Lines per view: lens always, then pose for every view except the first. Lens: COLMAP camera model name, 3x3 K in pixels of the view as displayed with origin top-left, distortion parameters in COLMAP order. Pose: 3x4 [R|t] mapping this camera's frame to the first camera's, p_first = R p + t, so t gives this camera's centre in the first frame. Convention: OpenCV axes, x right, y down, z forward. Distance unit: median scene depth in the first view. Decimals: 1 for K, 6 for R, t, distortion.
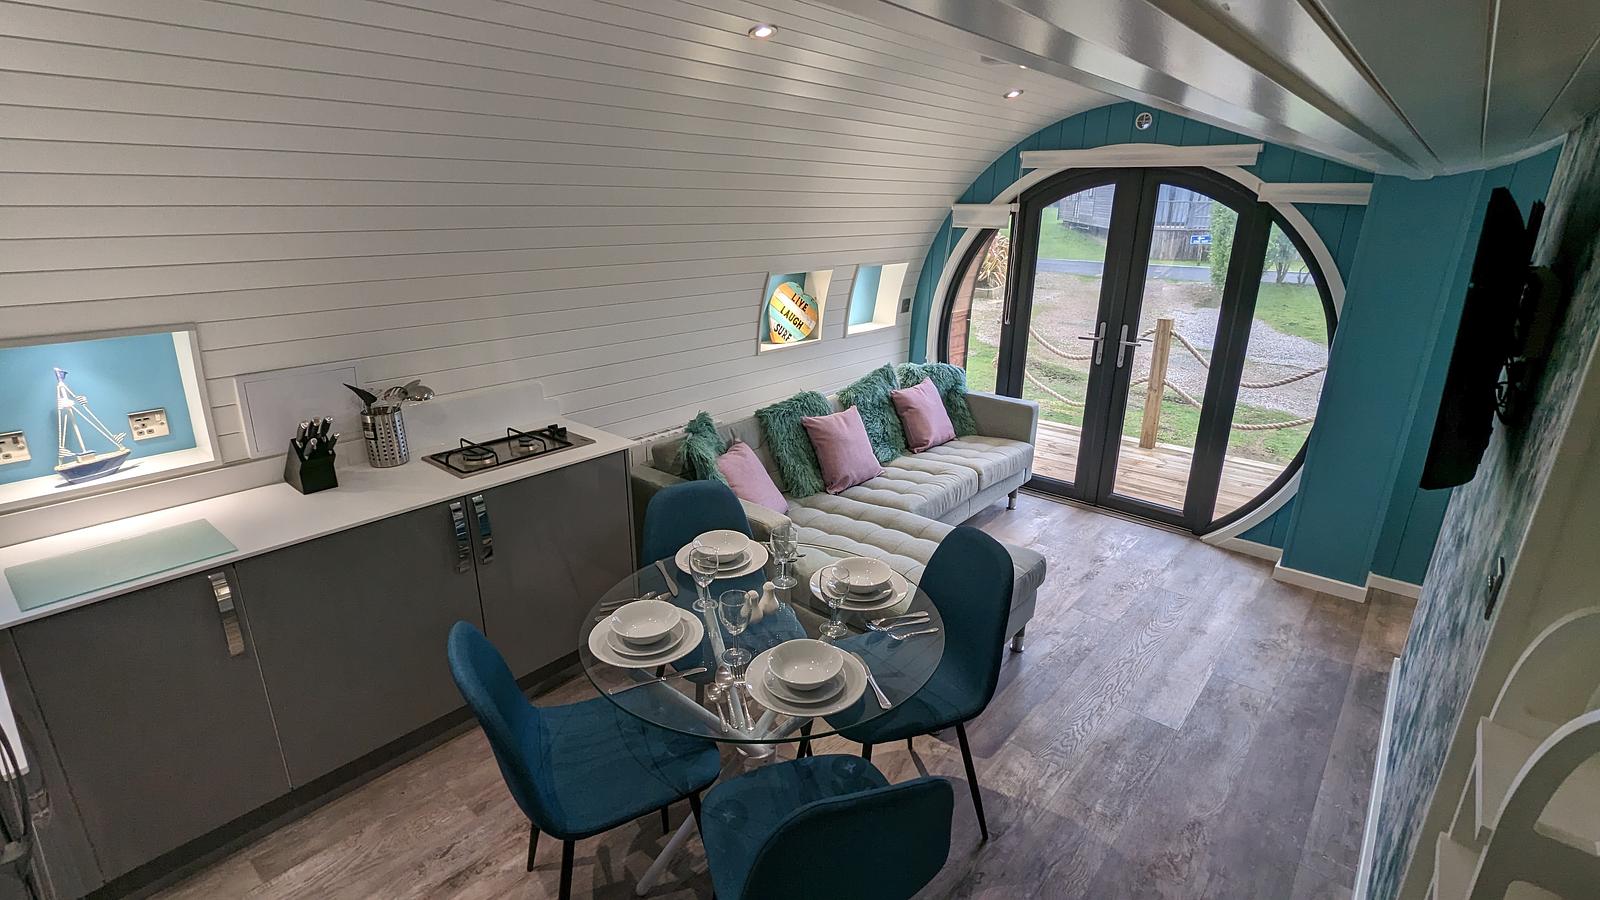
lens RADIAL K [[746.2, 0, 803.4], [0, 746.2, 451.3], [0, 0, 1]] dist [-0.025016, -0.000670]
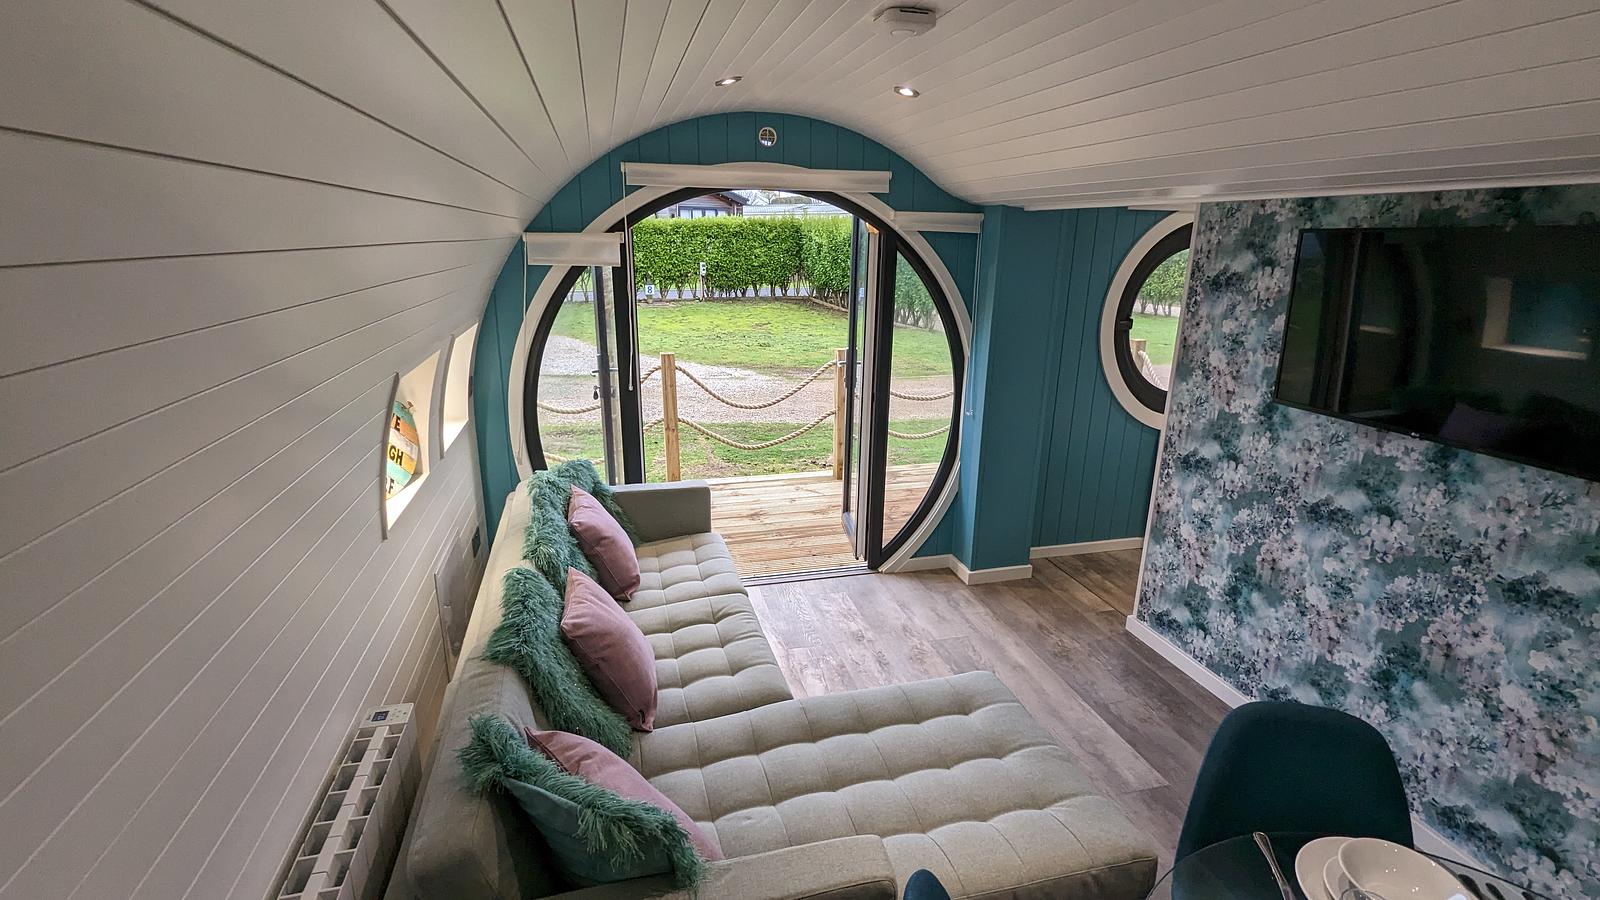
lens RADIAL K [[746.2, 0, 801.3], [0, 746.2, 449.2], [0, 0, 1]] dist [-0.025016, -0.000670]
pose [[0.569703, -0.224553, 0.790578, -0.263770], [0.251760, 0.963386, 0.092215, -0.153704], [-0.782340, 0.146501, 0.605378, 0.459691]]
